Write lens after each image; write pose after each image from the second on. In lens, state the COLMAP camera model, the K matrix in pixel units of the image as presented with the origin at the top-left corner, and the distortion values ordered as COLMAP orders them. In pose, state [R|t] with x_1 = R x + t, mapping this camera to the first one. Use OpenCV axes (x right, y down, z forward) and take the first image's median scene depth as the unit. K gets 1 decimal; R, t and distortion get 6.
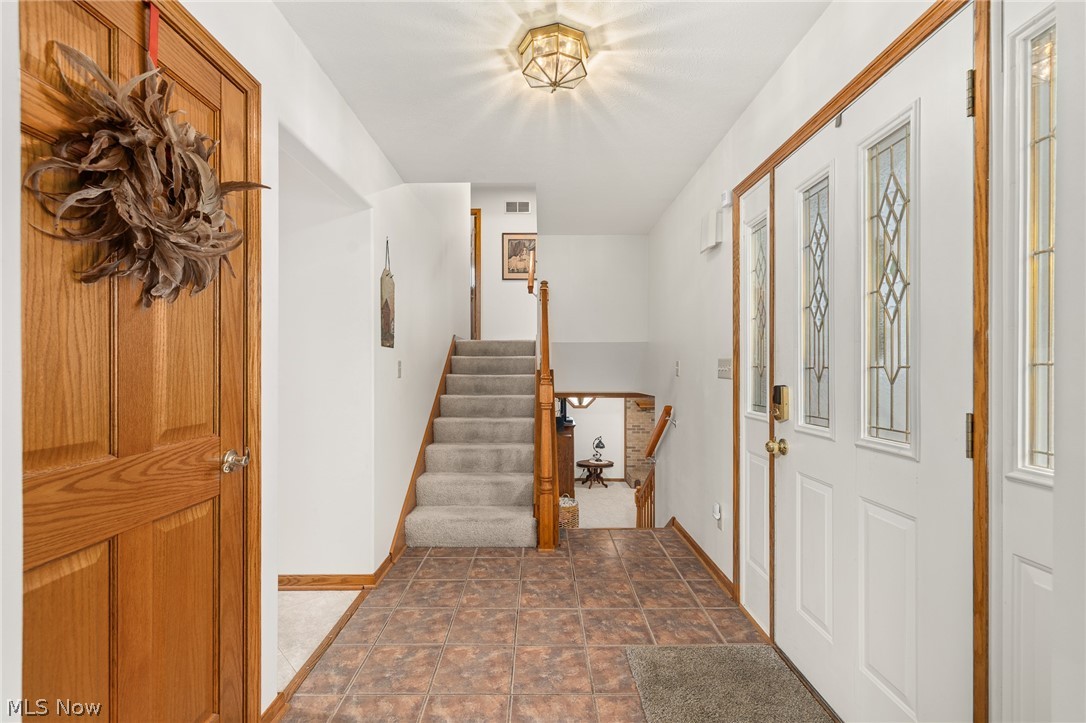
lens RADIAL K [[470.0, 0, 549.1], [0, 470.0, 365.7], [0, 0, 1]] dist [0.003610, -0.000032]
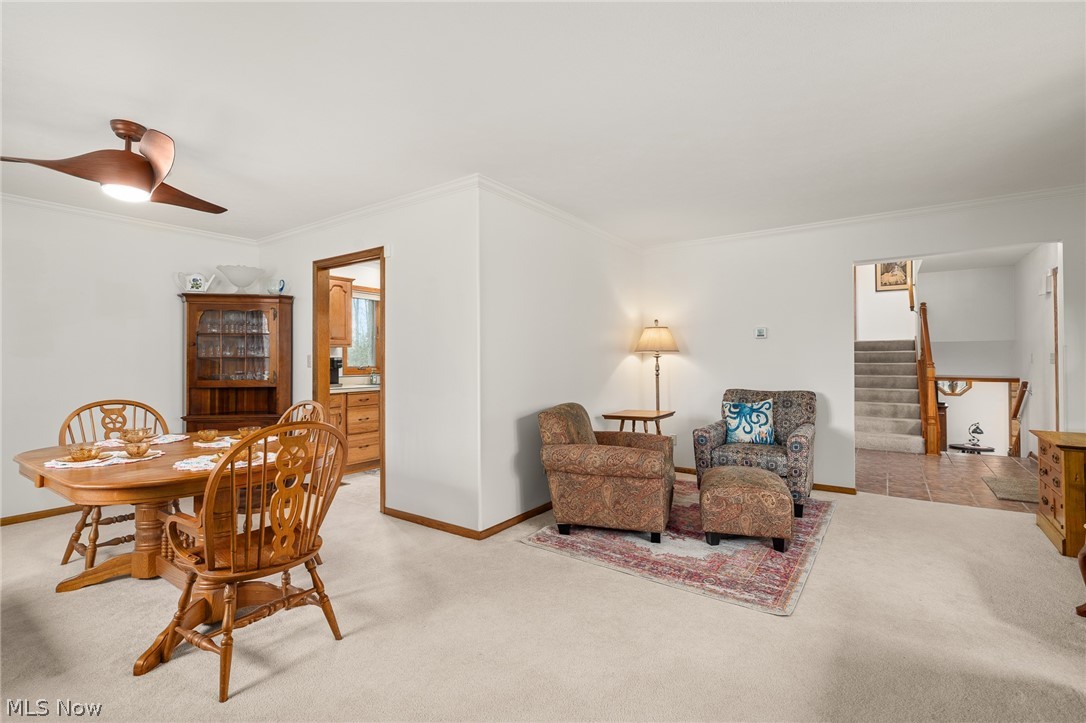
lens RADIAL K [[502.8, 0, 537.9], [0, 502.8, 358.6], [0, 0, 1]] dist [-0.000505, 0.000030]
pose [[0.813471, -0.009390, -0.581530, -0.076573], [0.011381, 0.999935, -0.000226, -0.008231], [0.581495, -0.006435, 0.813525, -1.026407]]
